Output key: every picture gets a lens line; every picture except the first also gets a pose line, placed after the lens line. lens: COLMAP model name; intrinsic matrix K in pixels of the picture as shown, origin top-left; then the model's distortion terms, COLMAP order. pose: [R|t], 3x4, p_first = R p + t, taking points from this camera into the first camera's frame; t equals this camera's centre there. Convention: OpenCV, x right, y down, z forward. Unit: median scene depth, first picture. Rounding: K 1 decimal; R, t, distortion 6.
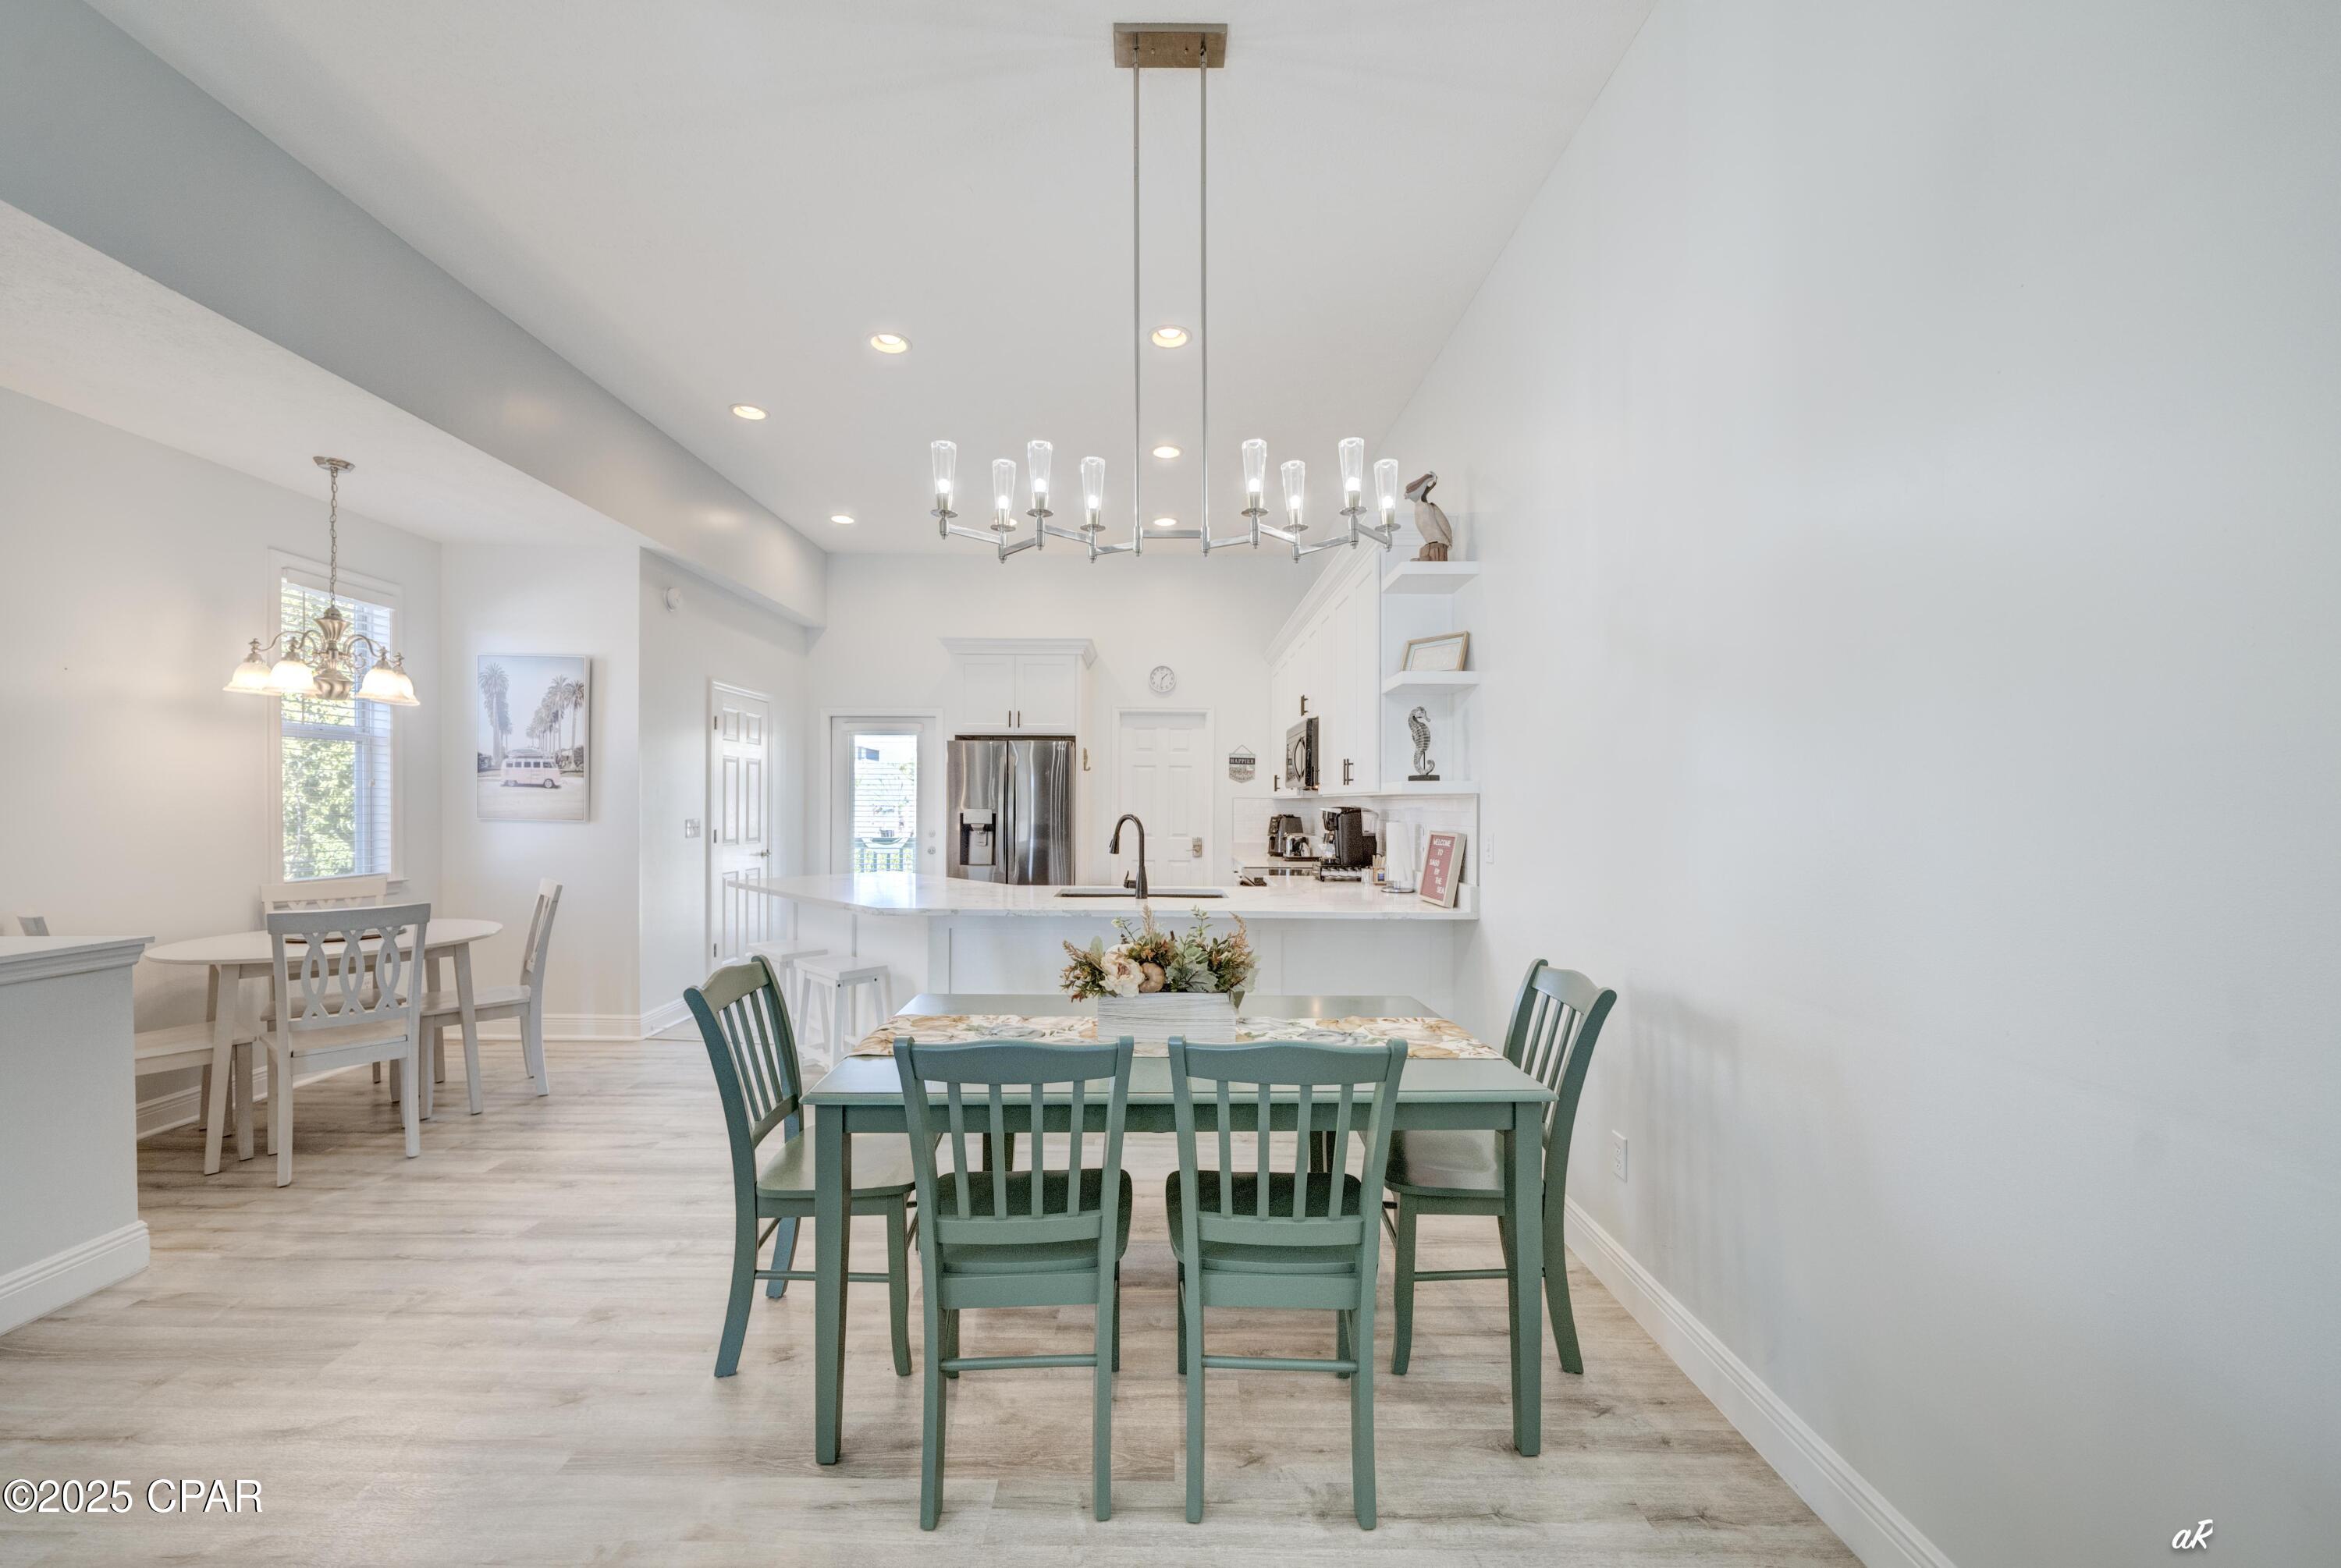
lens RADIAL K [[812.6, 0, 1163.8], [0, 812.6, 794.7], [0, 0, 1]] dist [-0.000203, 0.000017]
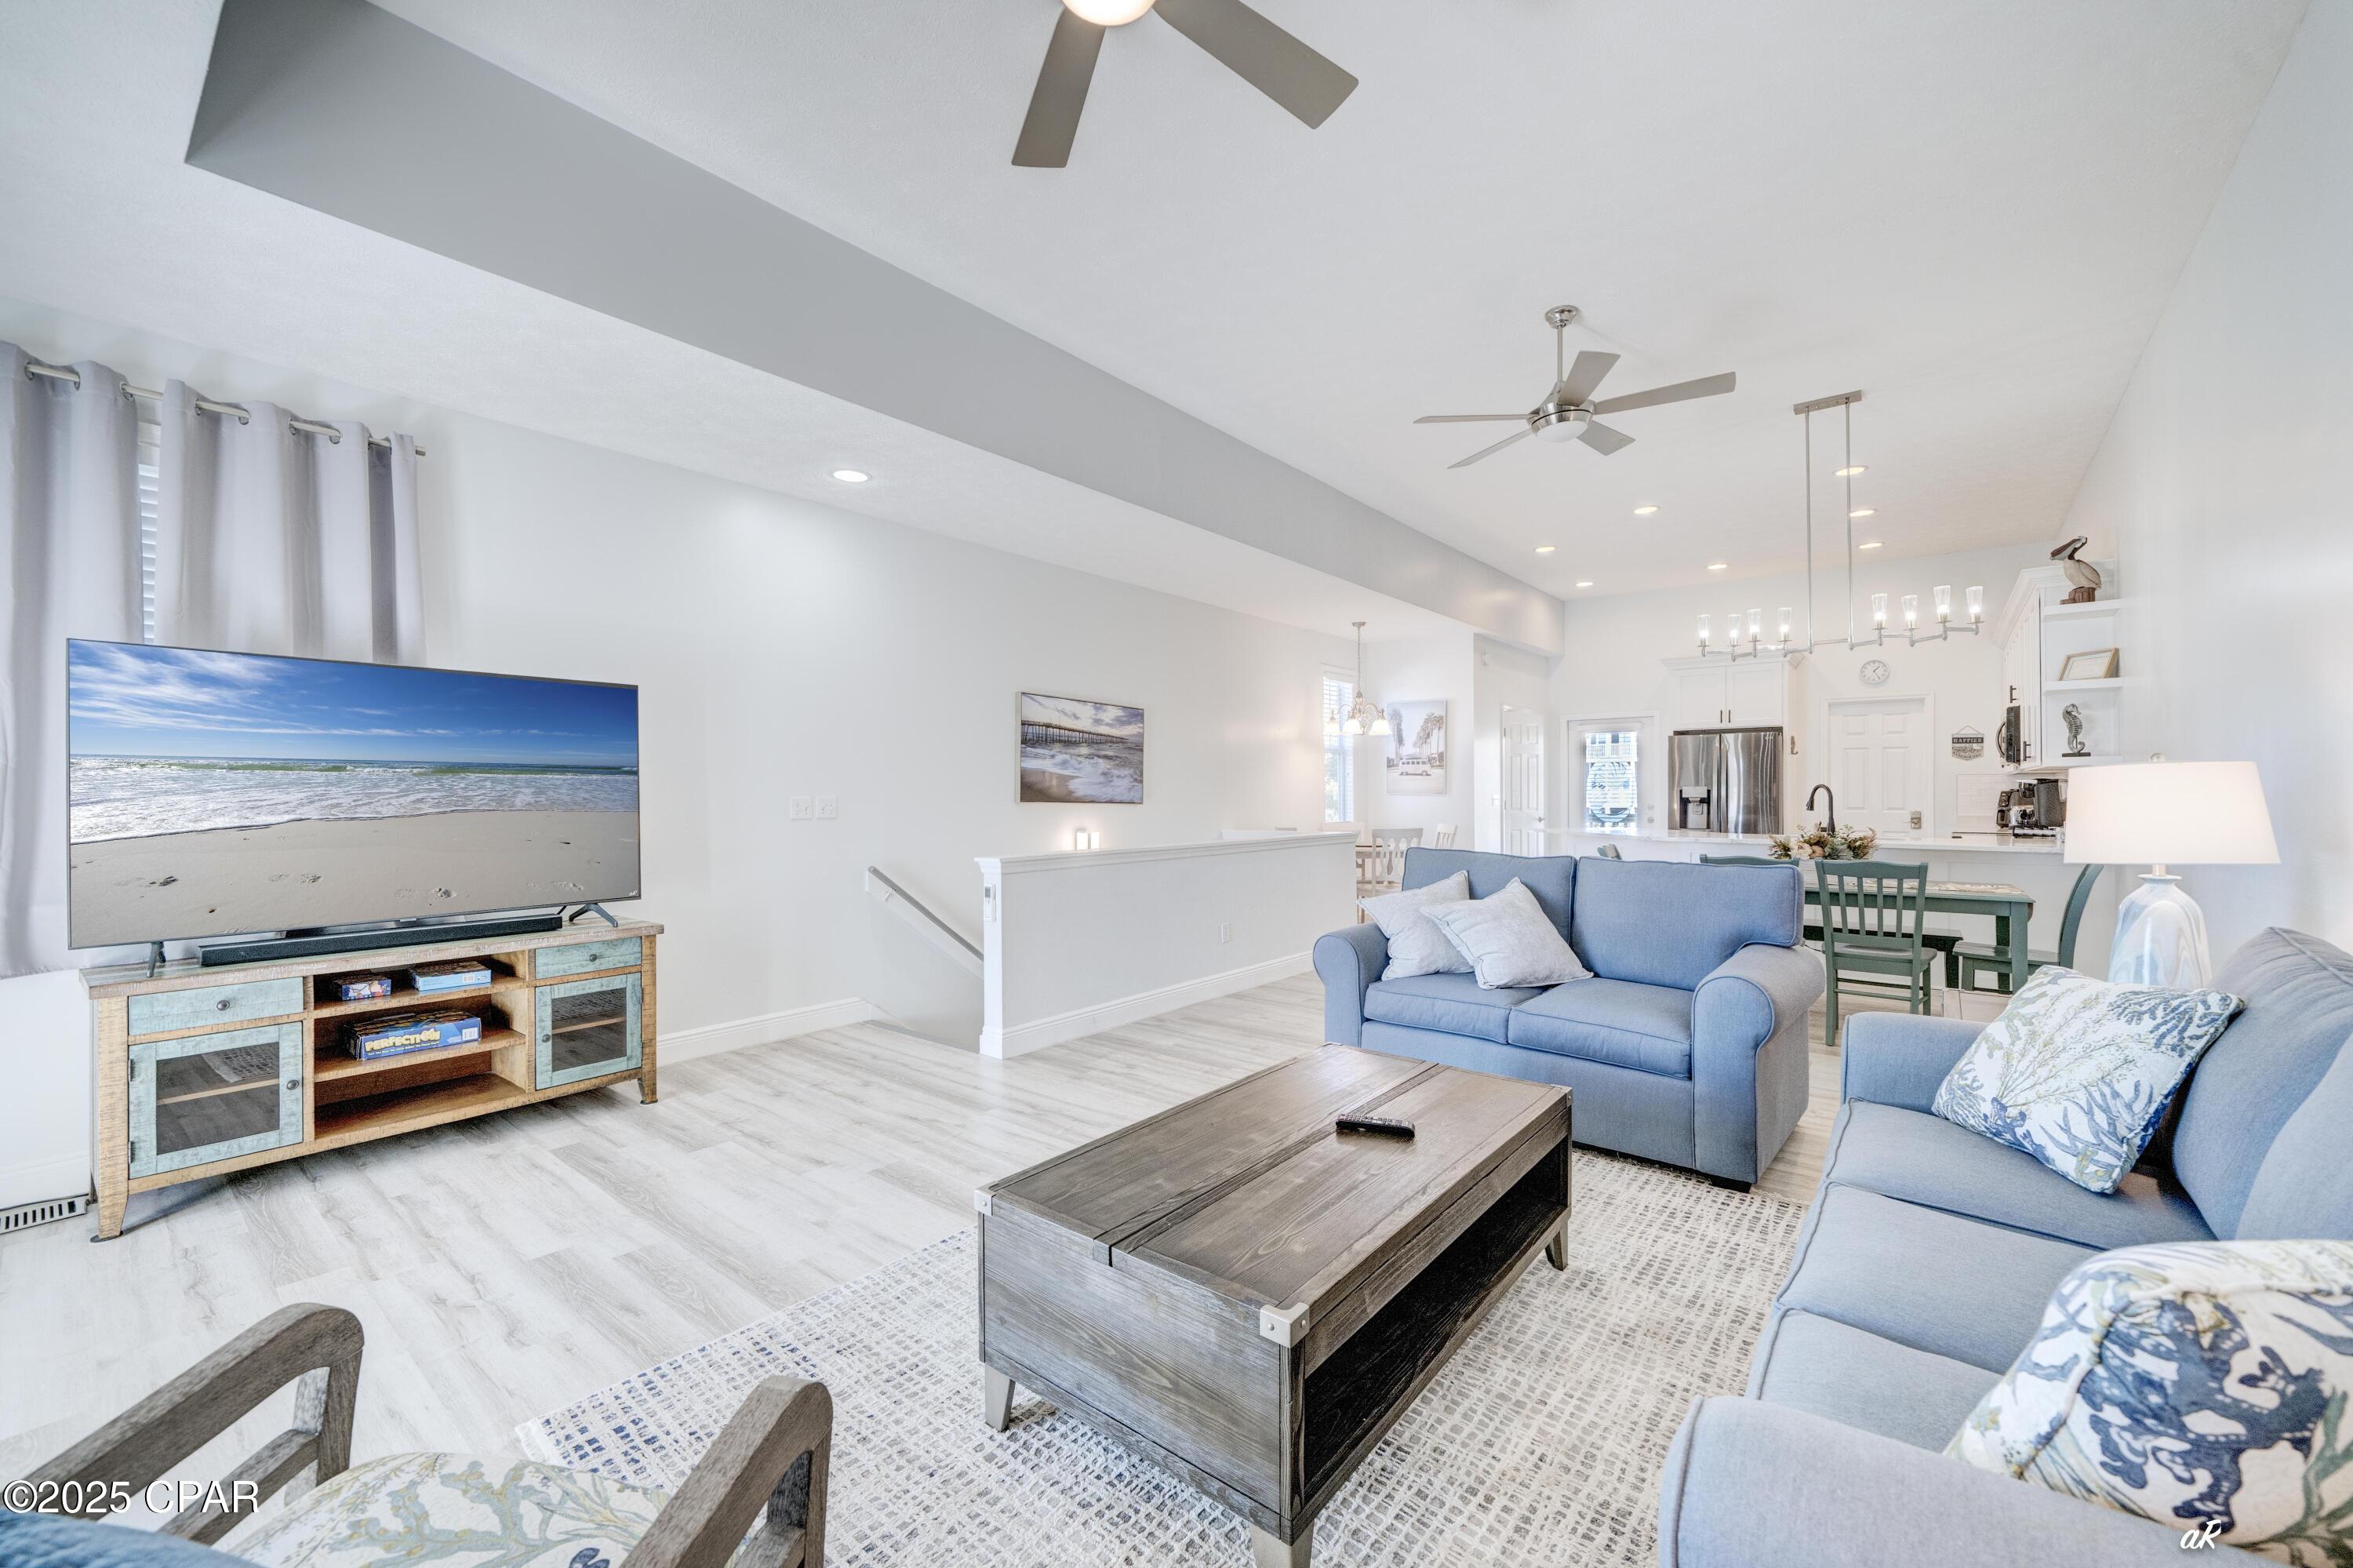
lens RADIAL K [[942.9, 0, 1136.6], [0, 942.9, 790.8], [0, 0, 1]] dist [-0.000730, -0.000064]
pose [[0.752112, -0.008395, -0.658981, 0.126513], [0.012960, 0.999914, 0.002053, 0.012591], [0.658907, -0.010084, 0.752156, -0.956170]]
